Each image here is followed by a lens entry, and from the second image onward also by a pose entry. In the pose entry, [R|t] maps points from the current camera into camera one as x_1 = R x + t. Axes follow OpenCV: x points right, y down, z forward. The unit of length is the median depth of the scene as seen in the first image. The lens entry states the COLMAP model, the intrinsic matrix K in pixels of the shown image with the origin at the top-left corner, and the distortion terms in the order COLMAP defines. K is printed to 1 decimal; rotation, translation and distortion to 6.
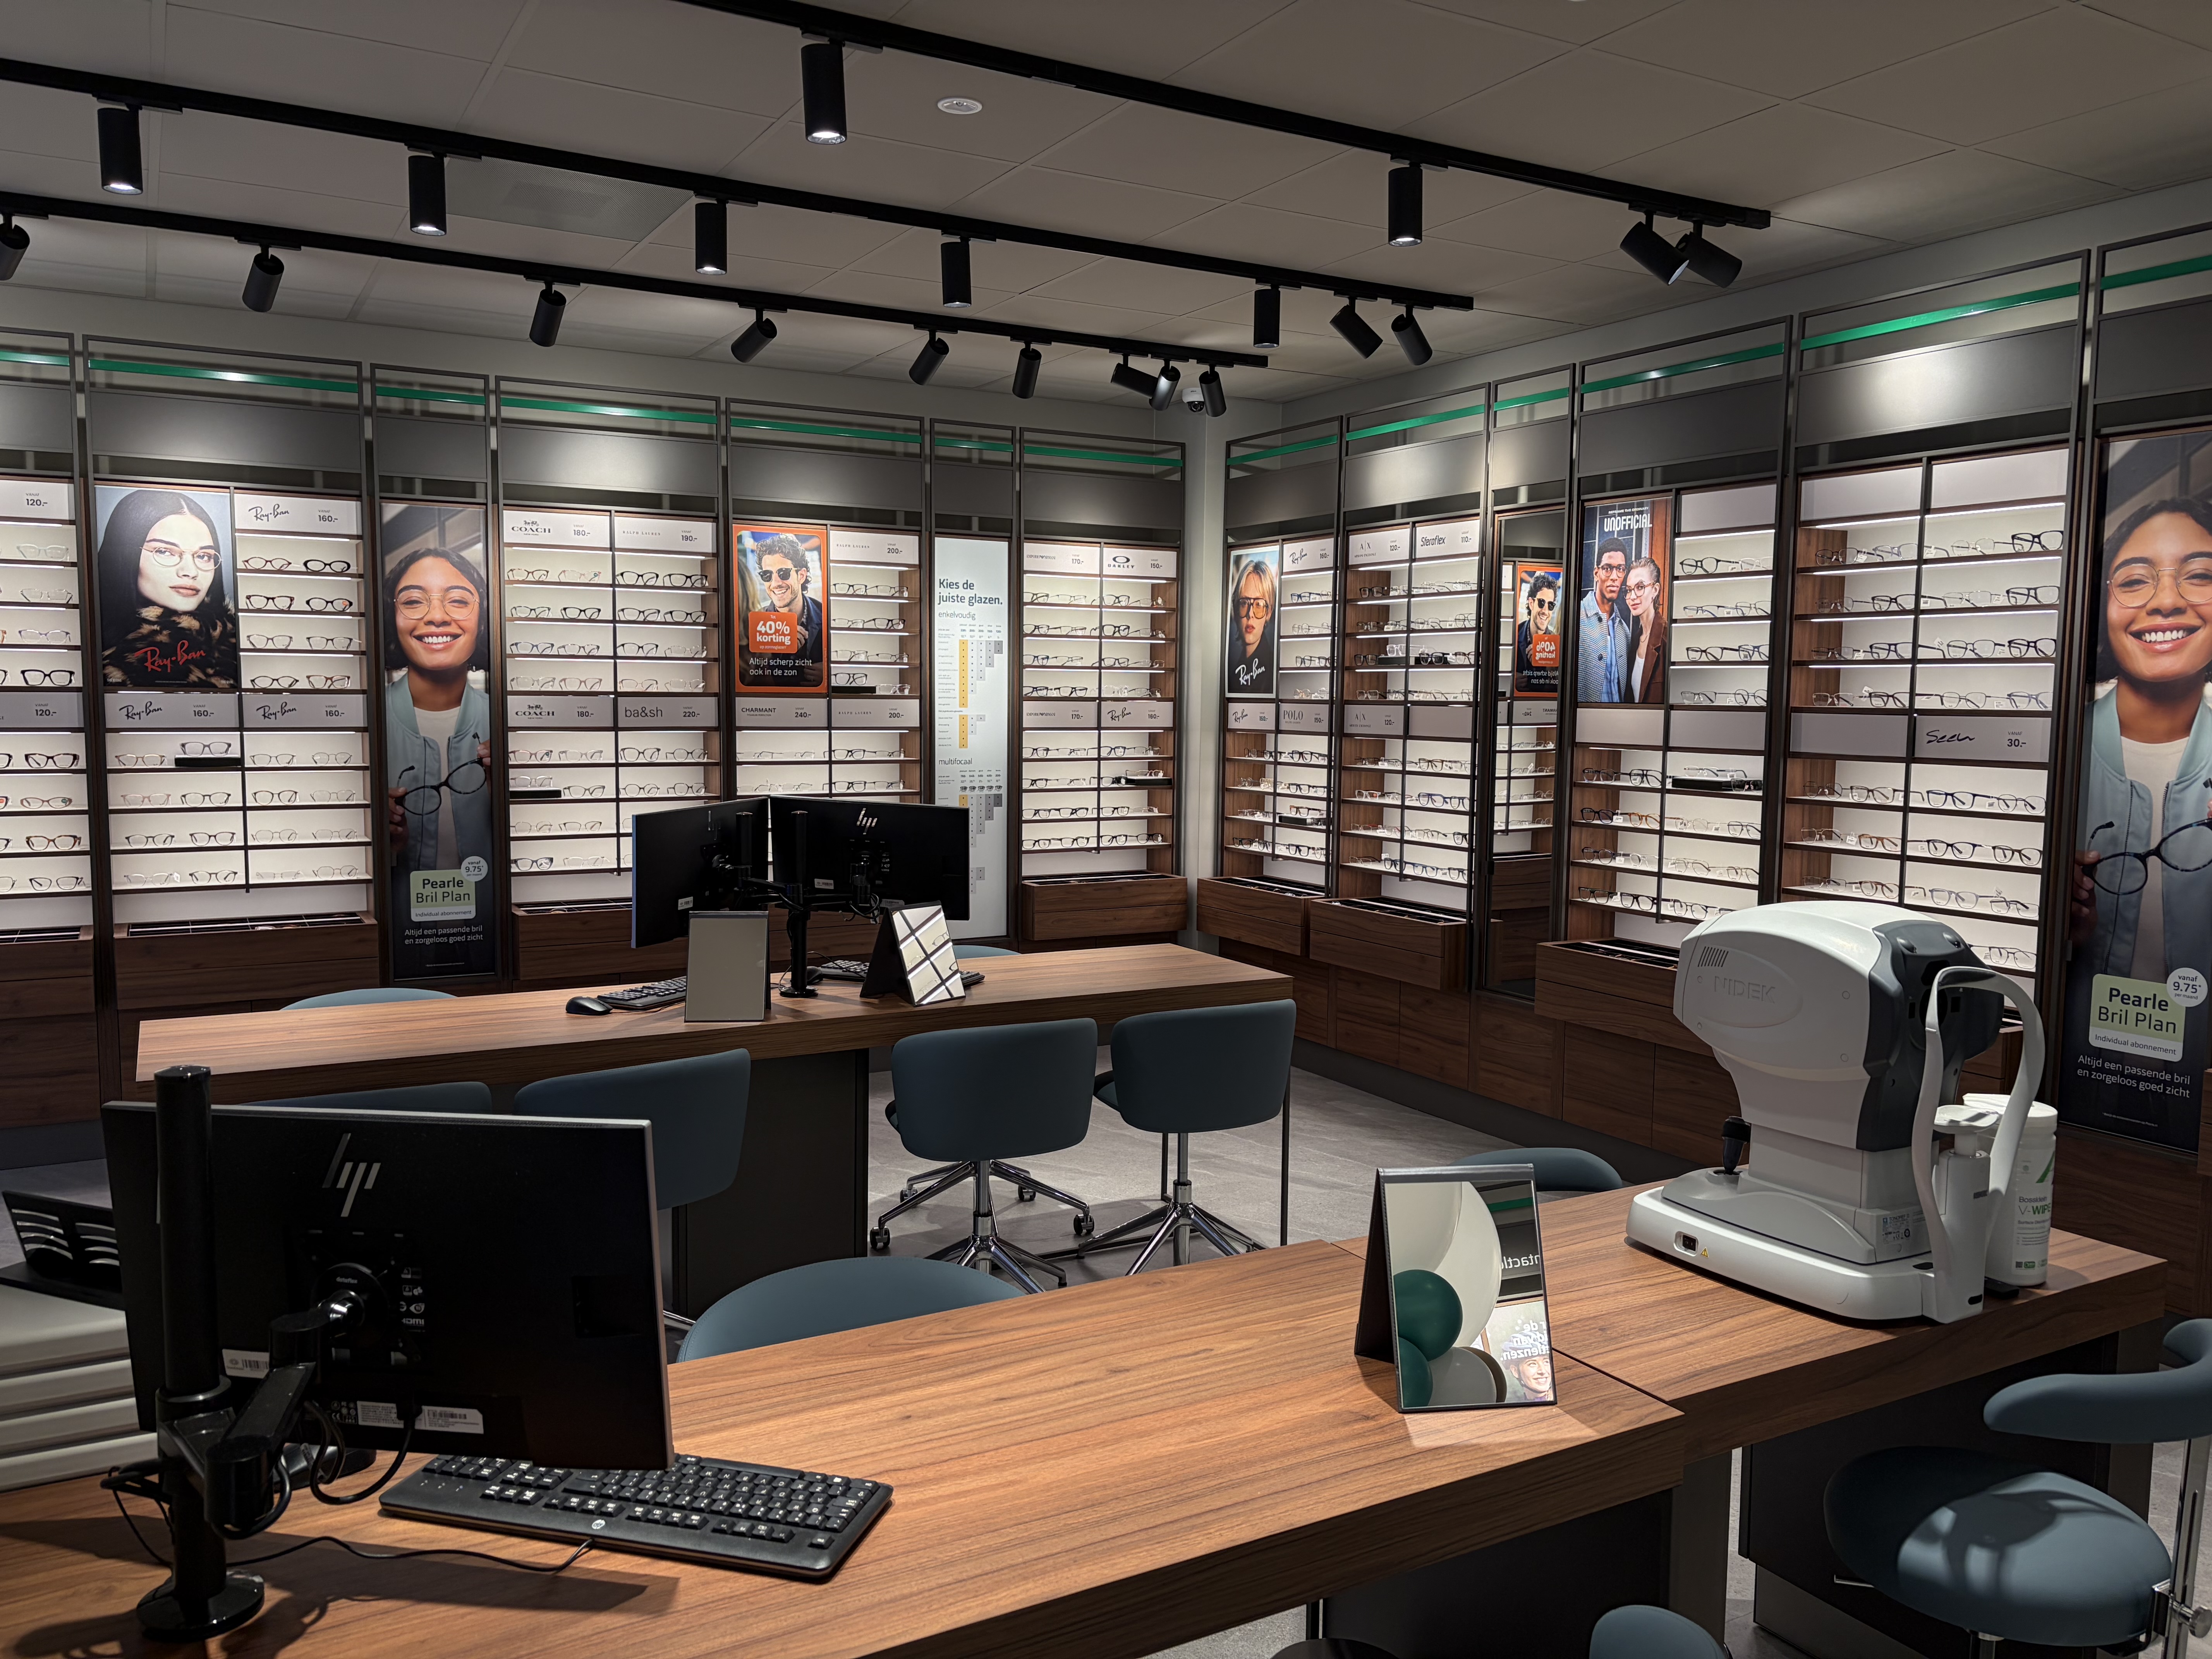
lens RADIAL K [[1671.1, 0, 1616.1], [0, 1671.1, 917.3], [0, 0, 1]] dist [-0.001408, -0.001765]
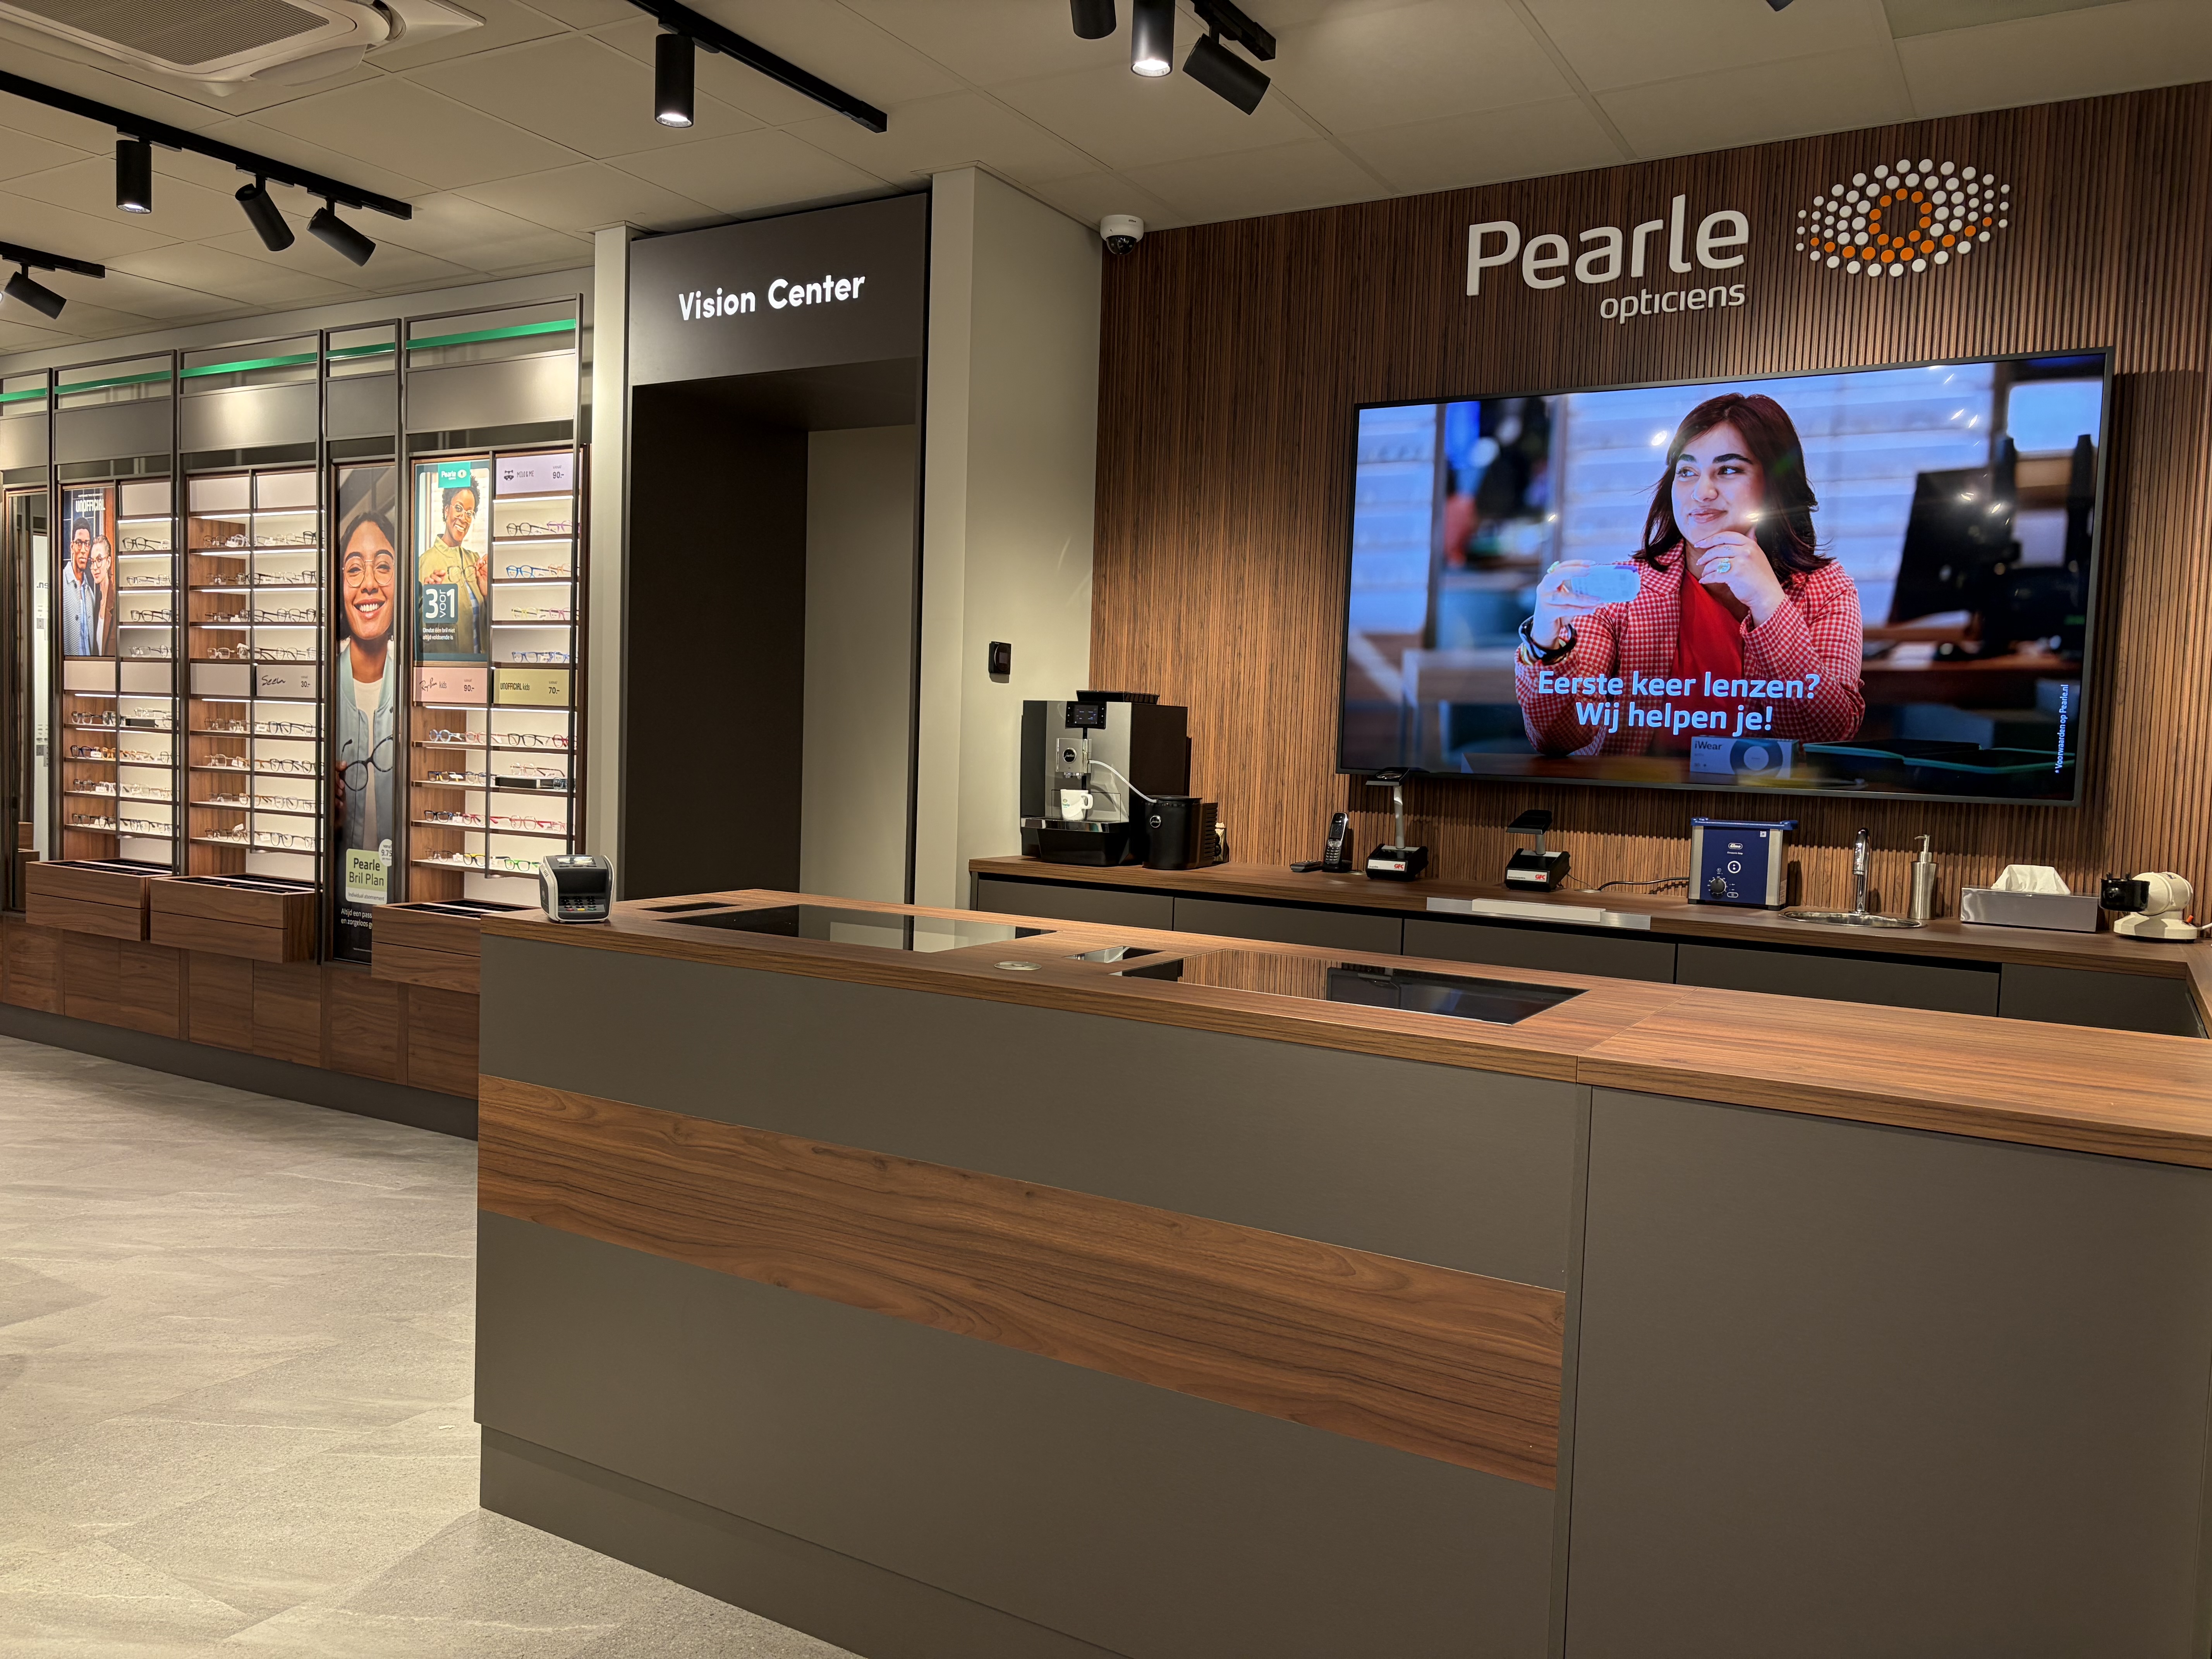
lens RADIAL K [[1653.7, 0, 1106.0], [0, 1653.7, 829.5], [0, 0, 1]] dist [0.048739, -0.036759]
pose [[0.948175, -0.033936, 0.315931, 0.312465], [0.042539, 0.998887, -0.020371, 0.050834], [-0.314888, 0.032755, 0.948564, -0.360211]]
